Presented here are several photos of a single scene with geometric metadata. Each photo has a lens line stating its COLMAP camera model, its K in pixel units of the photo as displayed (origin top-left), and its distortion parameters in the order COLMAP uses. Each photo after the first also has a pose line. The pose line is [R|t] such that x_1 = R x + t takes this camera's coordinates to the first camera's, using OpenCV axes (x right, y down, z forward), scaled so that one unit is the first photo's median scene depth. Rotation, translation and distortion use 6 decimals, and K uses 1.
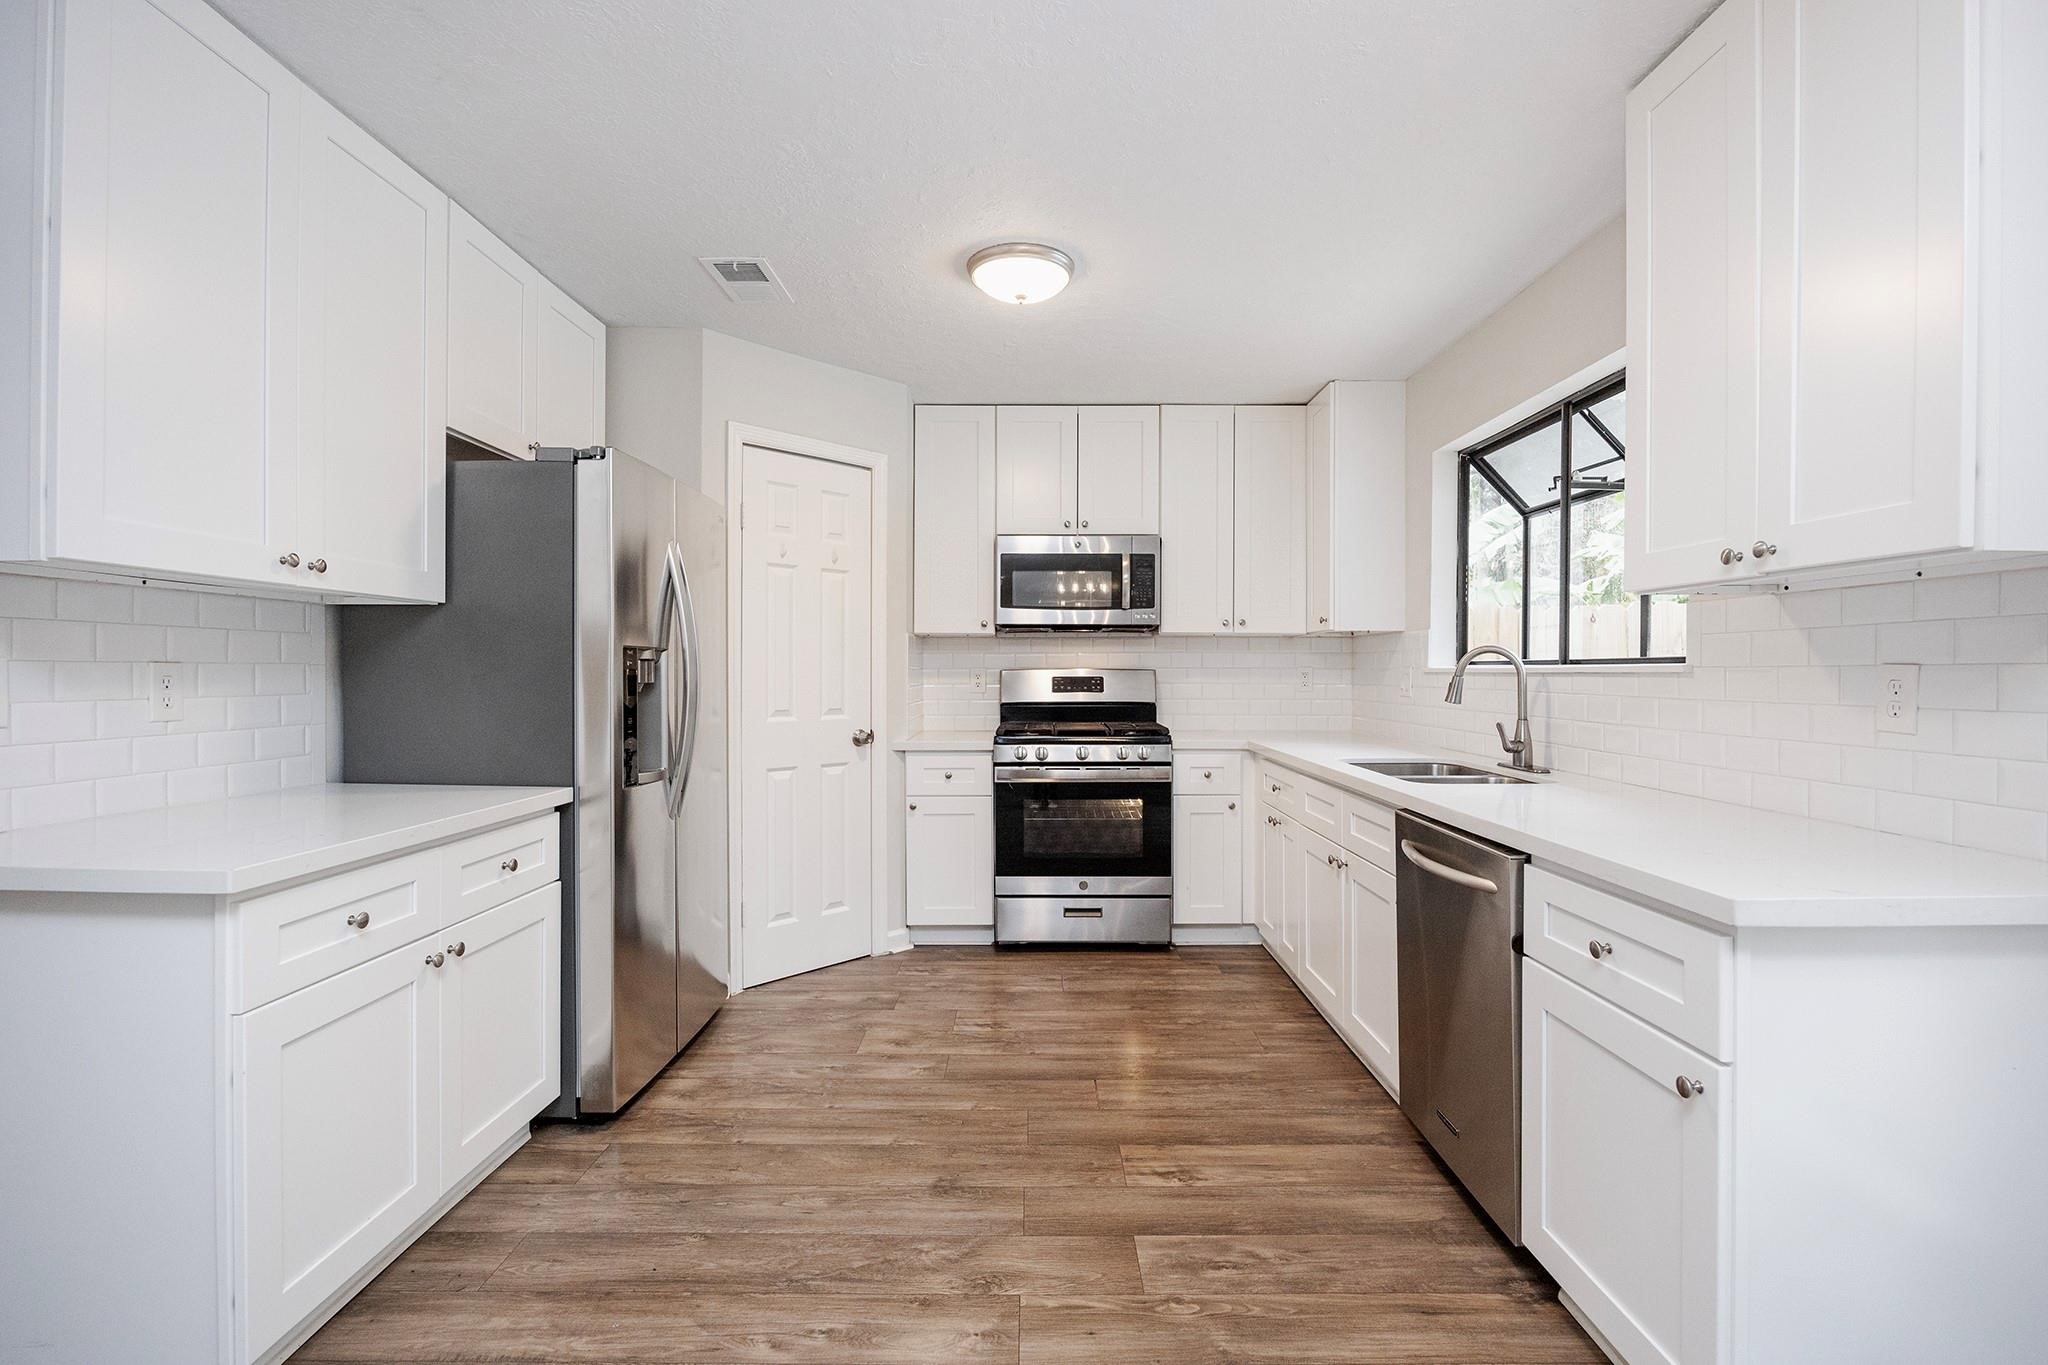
lens RADIAL K [[1003.8, 0, 1021.5], [0, 1003.8, 679.7], [0, 0, 1]] dist [-0.000198, -0.000008]
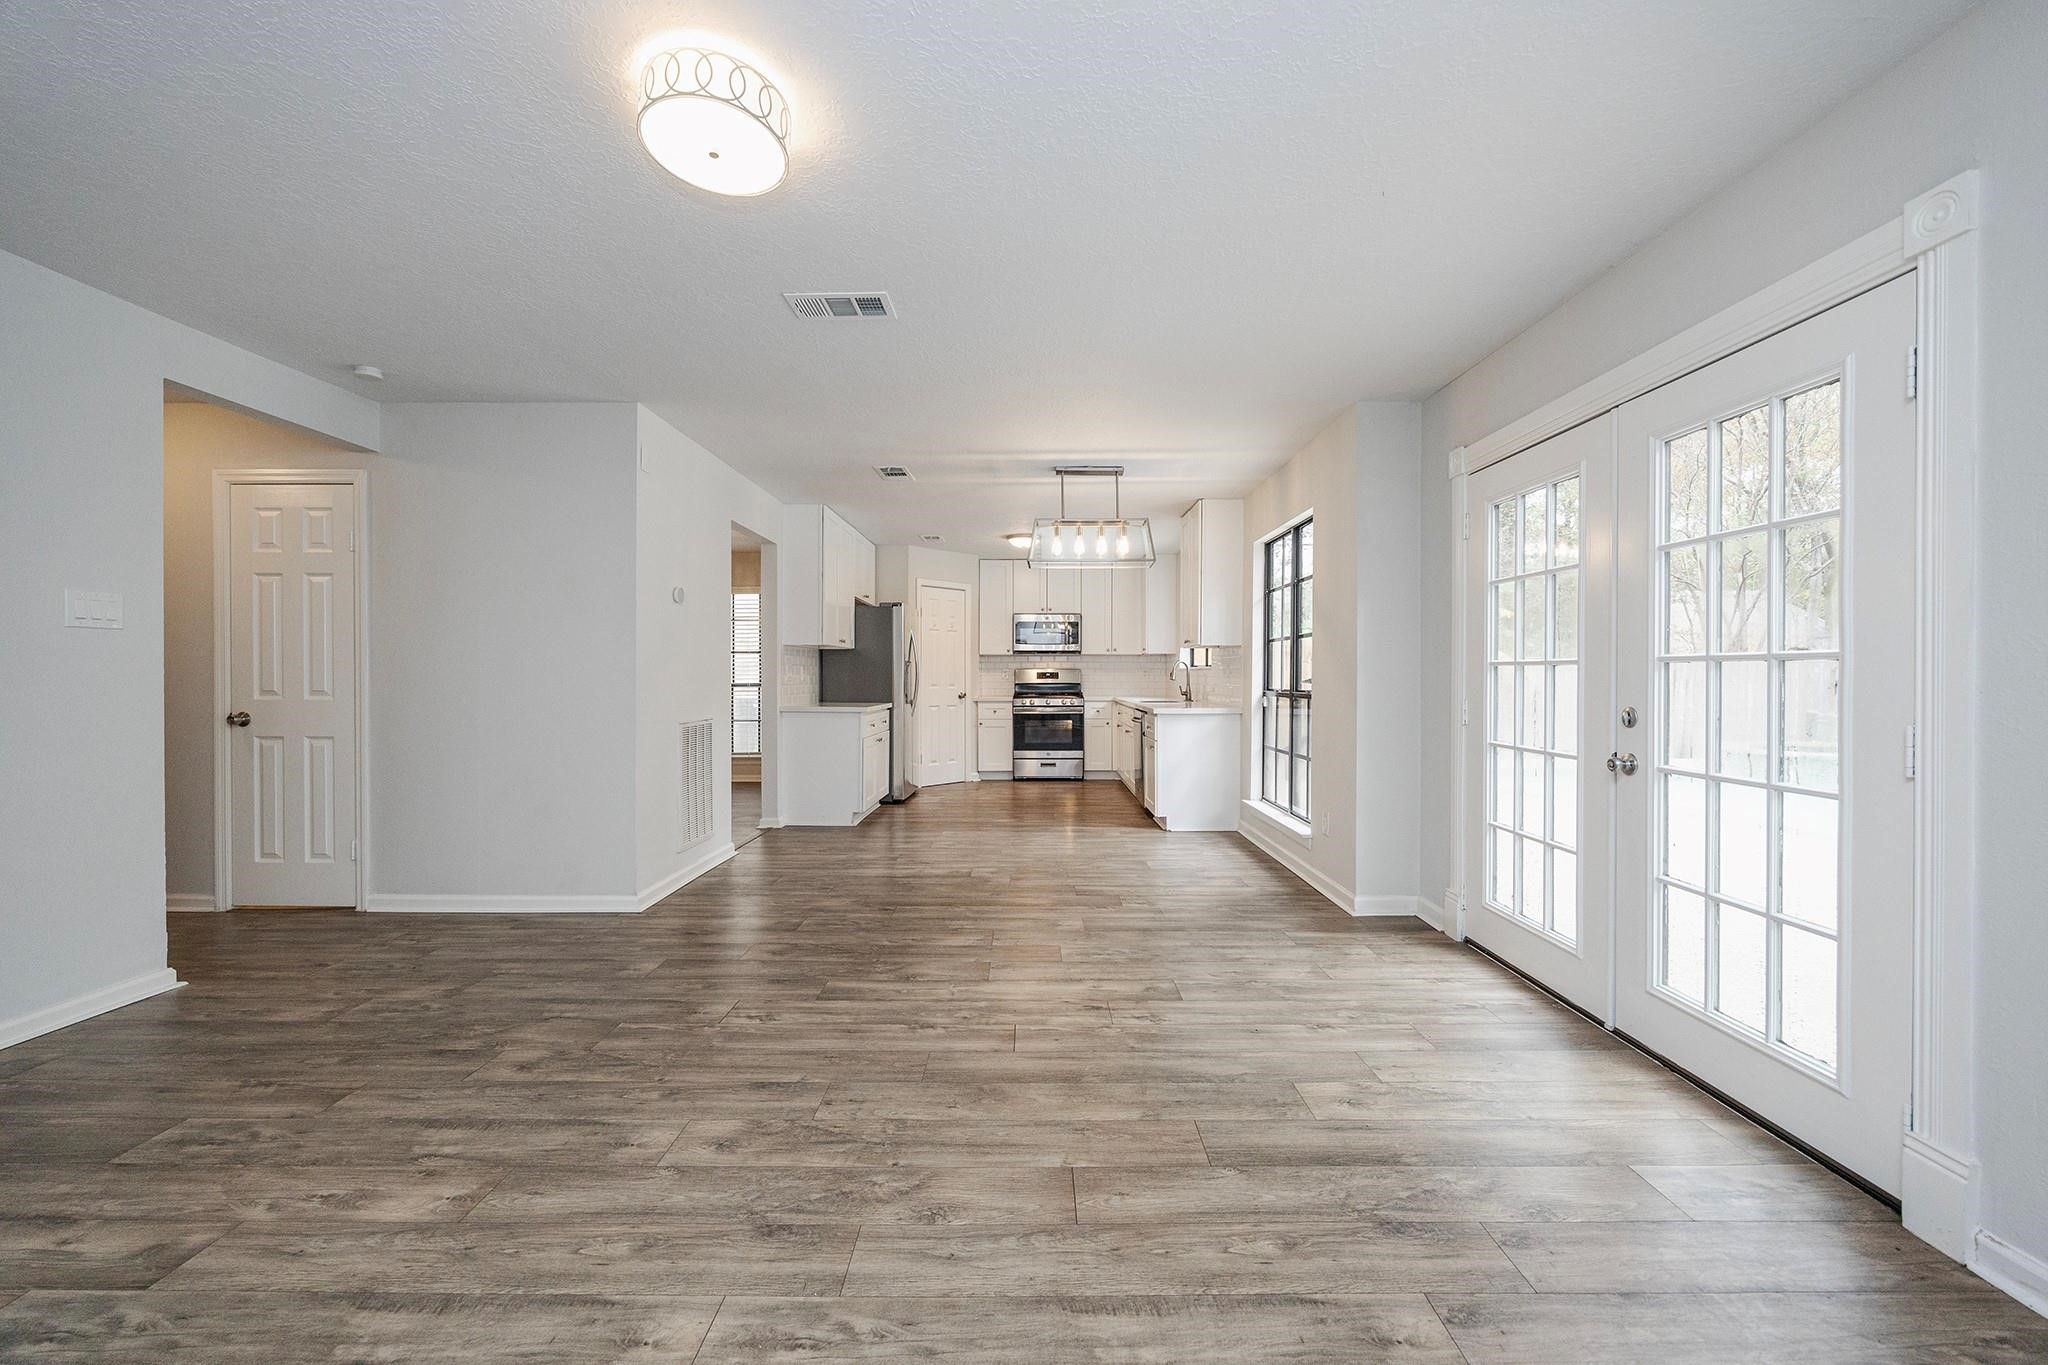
lens RADIAL K [[814.4, 0, 1030.3], [0, 814.4, 680.8], [0, 0, 1]] dist [-0.003526, 0.000445]
pose [[0.999998, -0.000147, 0.001776, 0.011417], [0.000142, 0.999997, 0.002510, 0.014815], [-0.001776, -0.002510, 0.999995, -1.036384]]
